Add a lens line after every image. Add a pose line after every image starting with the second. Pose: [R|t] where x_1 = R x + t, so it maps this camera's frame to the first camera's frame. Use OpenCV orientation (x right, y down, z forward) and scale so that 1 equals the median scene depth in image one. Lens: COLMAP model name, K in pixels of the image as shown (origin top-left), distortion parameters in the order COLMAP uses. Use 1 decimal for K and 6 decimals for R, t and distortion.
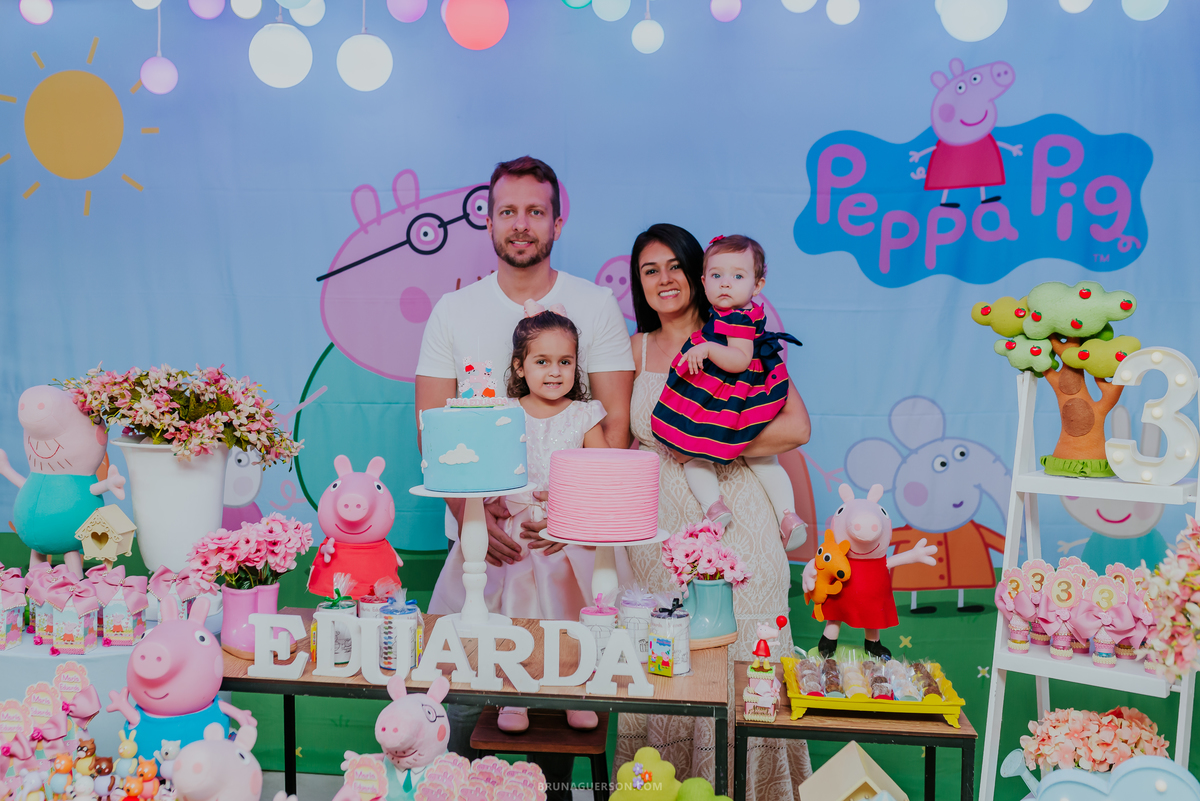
lens RADIAL K [[1202.5, 0, 545.0], [0, 1202.5, 374.7], [0, 0, 1]] dist [-0.000986, 0.002066]
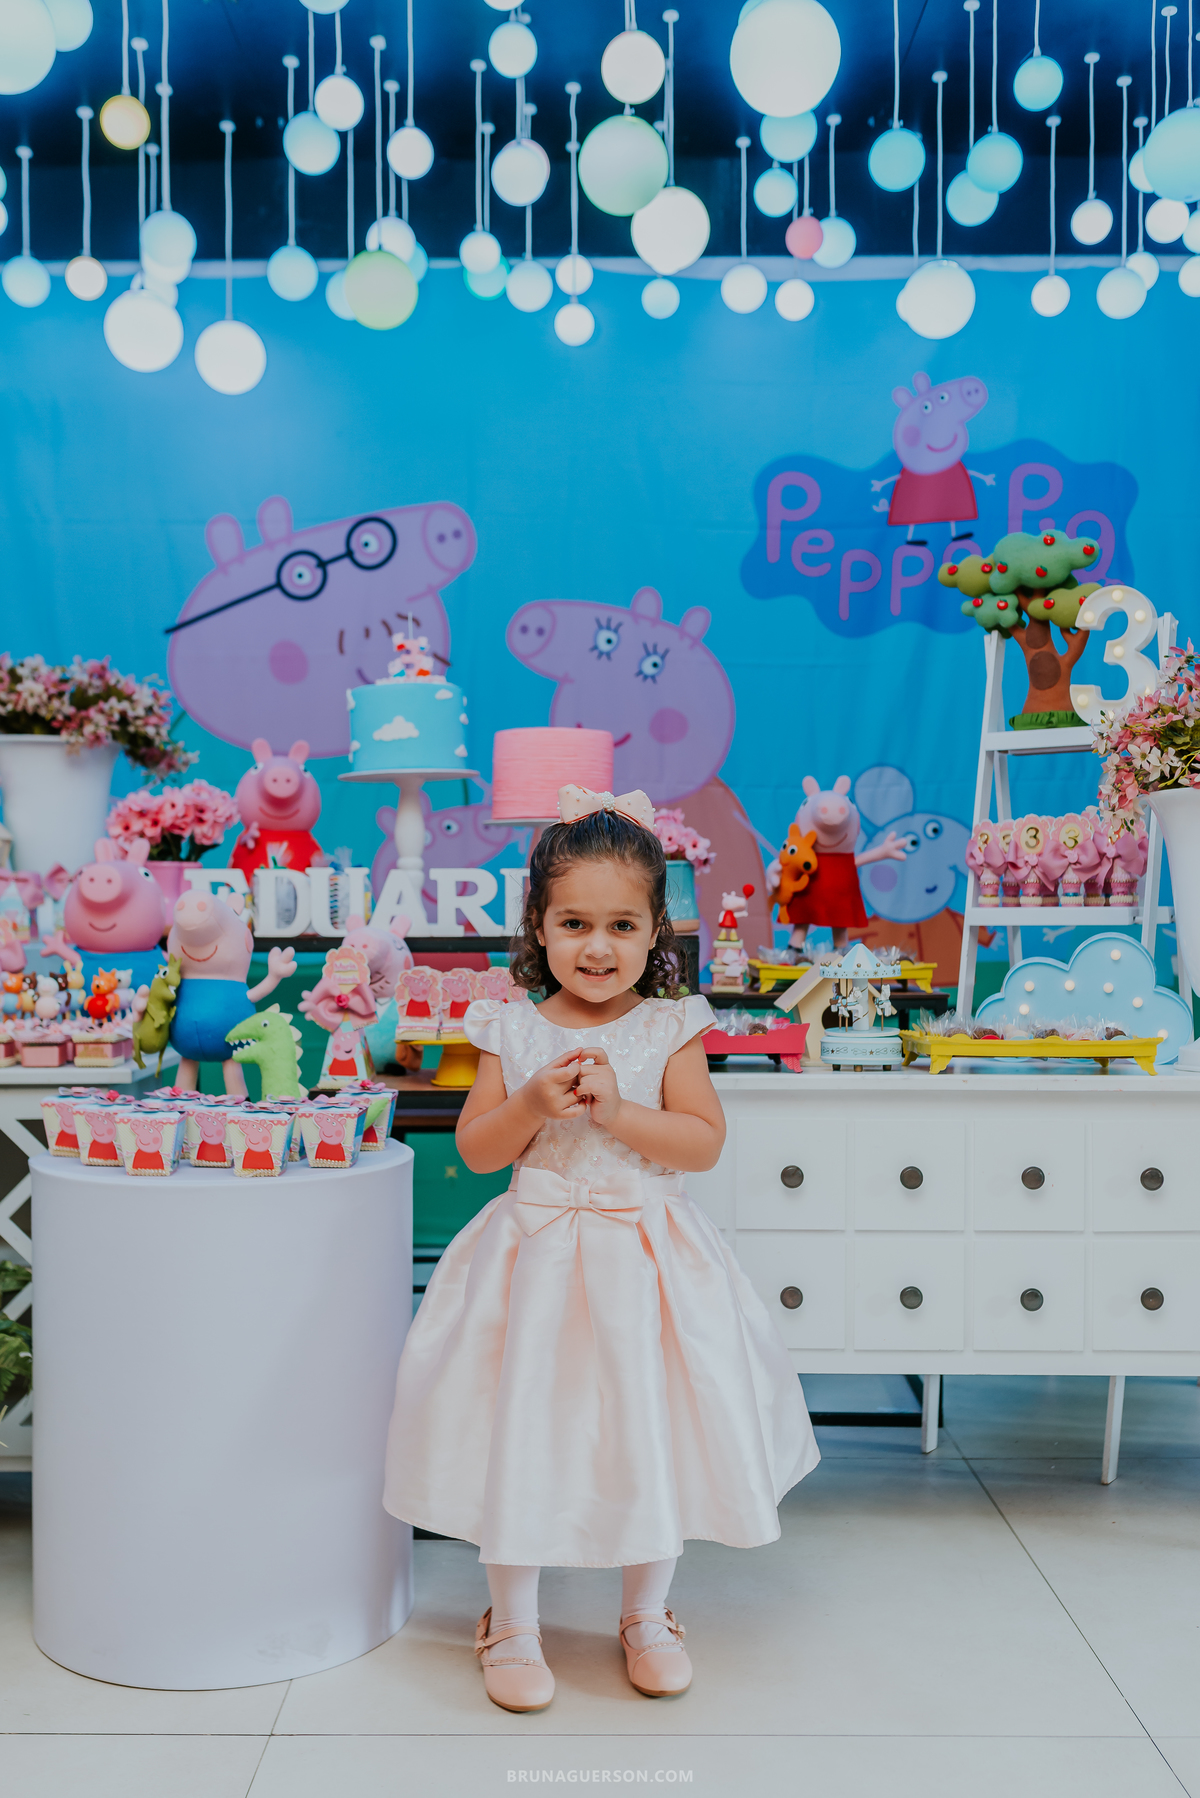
lens RADIAL K [[1728.4, 0, 567.4], [0, 1728.4, 951.4], [0, 0, 1]] dist [-0.002662, 0.005386]
pose [[0.992735, -0.013642, 0.119549, -0.100105], [0.014631, 0.999866, -0.007401, 0.242242], [-0.119432, 0.009096, 0.992801, -0.308815]]
